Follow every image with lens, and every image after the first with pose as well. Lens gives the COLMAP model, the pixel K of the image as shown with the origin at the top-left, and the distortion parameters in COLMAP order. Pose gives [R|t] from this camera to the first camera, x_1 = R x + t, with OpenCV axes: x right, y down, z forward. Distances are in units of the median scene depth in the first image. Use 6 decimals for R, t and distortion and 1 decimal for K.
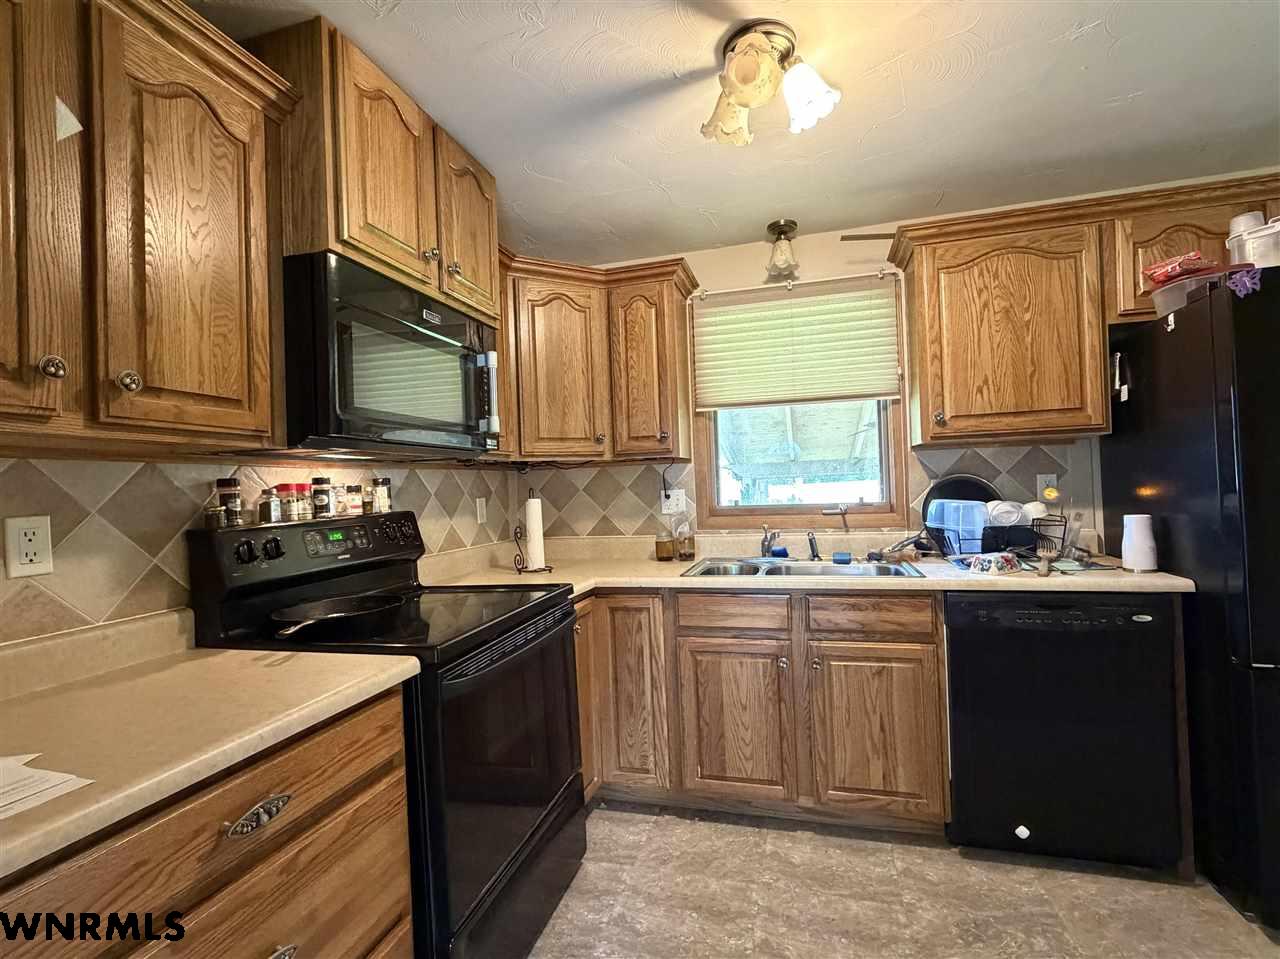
lens RADIAL K [[609.8, 0, 617.7], [0, 609.8, 480.8], [0, 0, 1]] dist [0.002081, -0.001240]
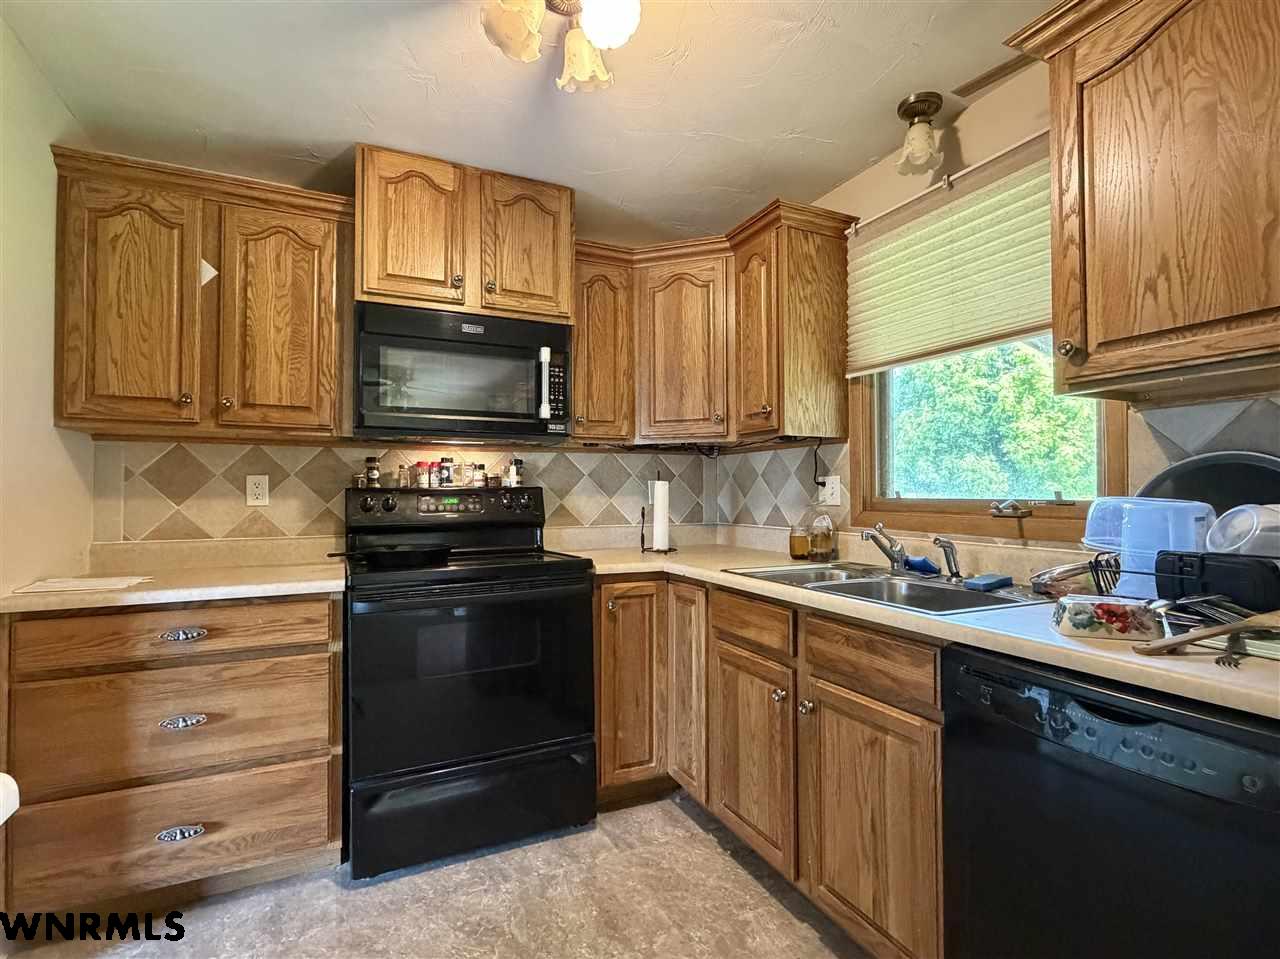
lens RADIAL K [[609.8, 0, 622.4], [0, 609.8, 479.5], [0, 0, 1]] dist [0.002081, -0.001240]
pose [[0.664997, 0.021550, -0.746535, 0.744586], [-0.014732, 0.999768, 0.015737, 0.015264], [0.746701, 0.000533, 0.665159, 0.347159]]
